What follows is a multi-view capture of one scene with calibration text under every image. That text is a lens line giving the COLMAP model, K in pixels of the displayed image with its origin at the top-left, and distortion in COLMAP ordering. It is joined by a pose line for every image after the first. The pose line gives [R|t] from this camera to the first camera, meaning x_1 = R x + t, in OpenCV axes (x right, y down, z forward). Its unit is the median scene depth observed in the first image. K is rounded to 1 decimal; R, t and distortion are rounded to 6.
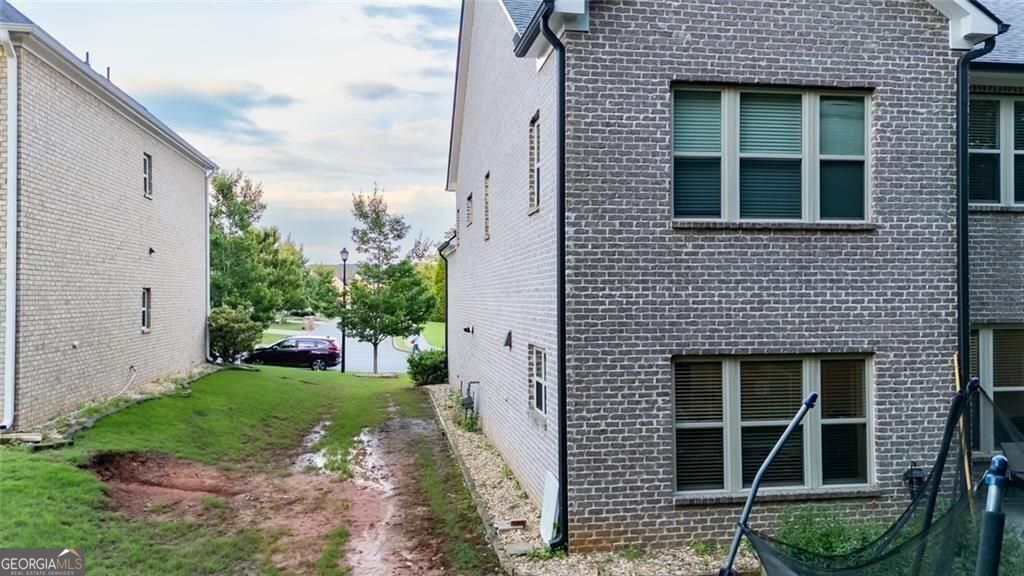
lens RADIAL K [[753.7, 0, 511.5], [0, 753.7, 288.3], [0, 0, 1]] dist [0.084098, -0.076922]
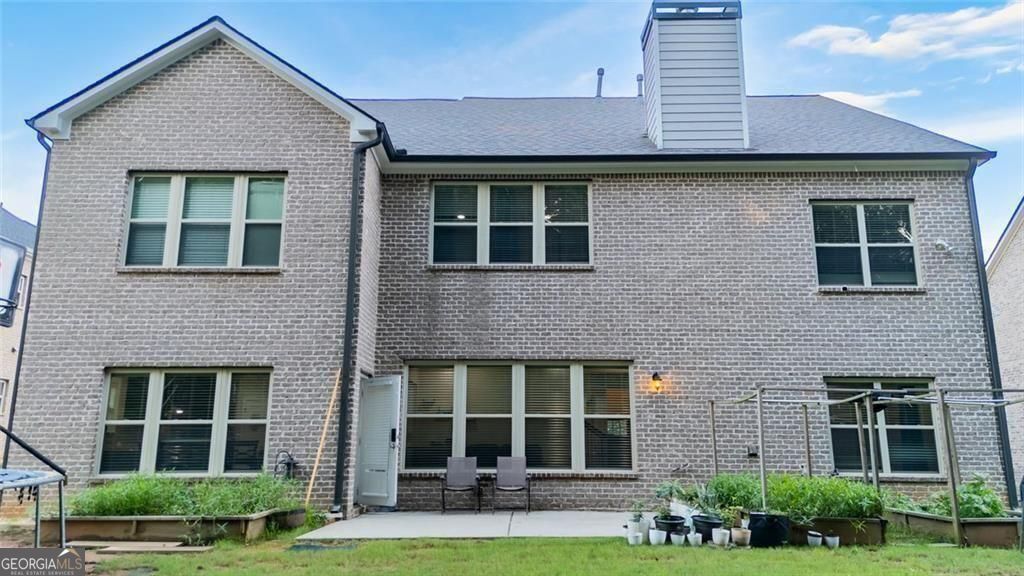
lens RADIAL K [[753.7, 0, 517.8], [0, 753.7, 284.3], [0, 0, 1]] dist [0.084098, -0.076922]
pose [[0.985839, -0.030844, -0.164836, 1.110487], [-0.004583, 0.977617, -0.210343, 0.218866], [0.167634, 0.208120, 0.963631, -0.187430]]
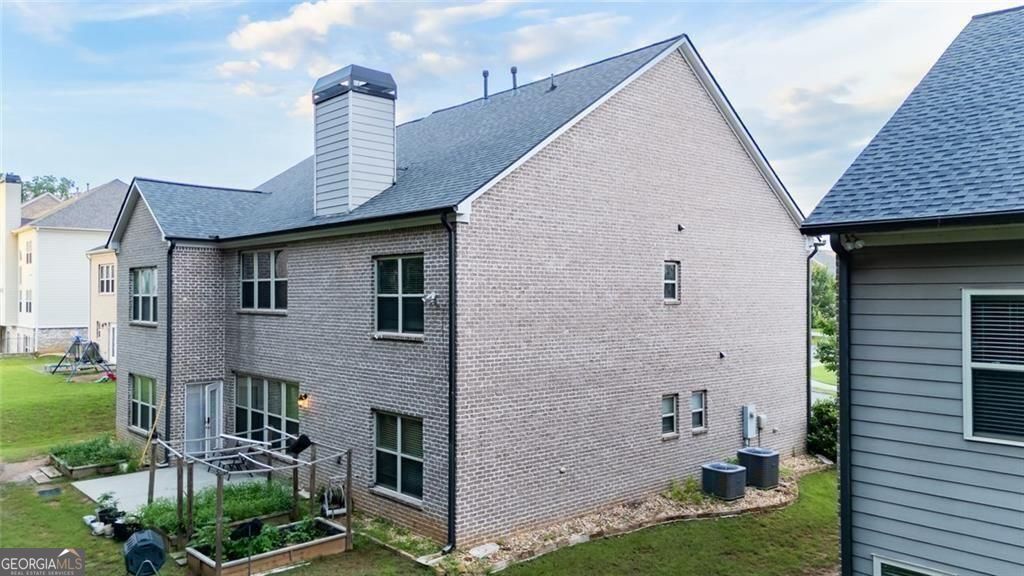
lens RADIAL K [[753.7, 0, 515.7], [0, 753.7, 288.4], [0, 0, 1]] dist [0.084098, -0.076922]
pose [[0.551272, -0.006542, -0.834300, 3.072433], [-0.000395, 0.999967, -0.008103, -0.177684], [0.834325, 0.004797, 0.551251, 0.647428]]
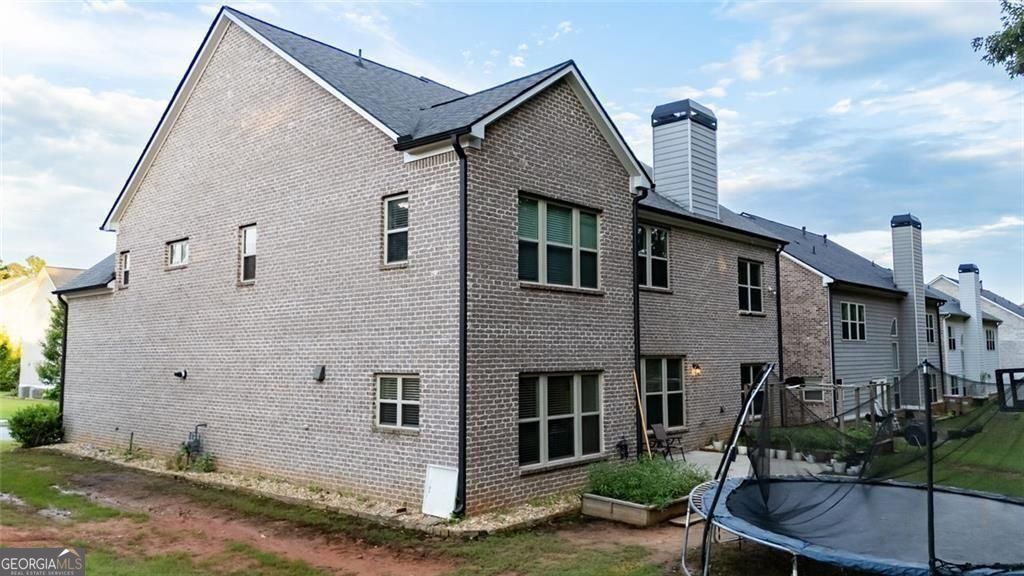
lens RADIAL K [[753.7, 0, 515.6], [0, 753.7, 285.8], [0, 0, 1]] dist [0.084098, -0.076922]
pose [[0.775147, 0.057012, 0.629203, -0.708925], [-0.005304, 0.996472, -0.083756, 0.041282], [-0.631759, 0.061586, 0.772715, -0.139885]]
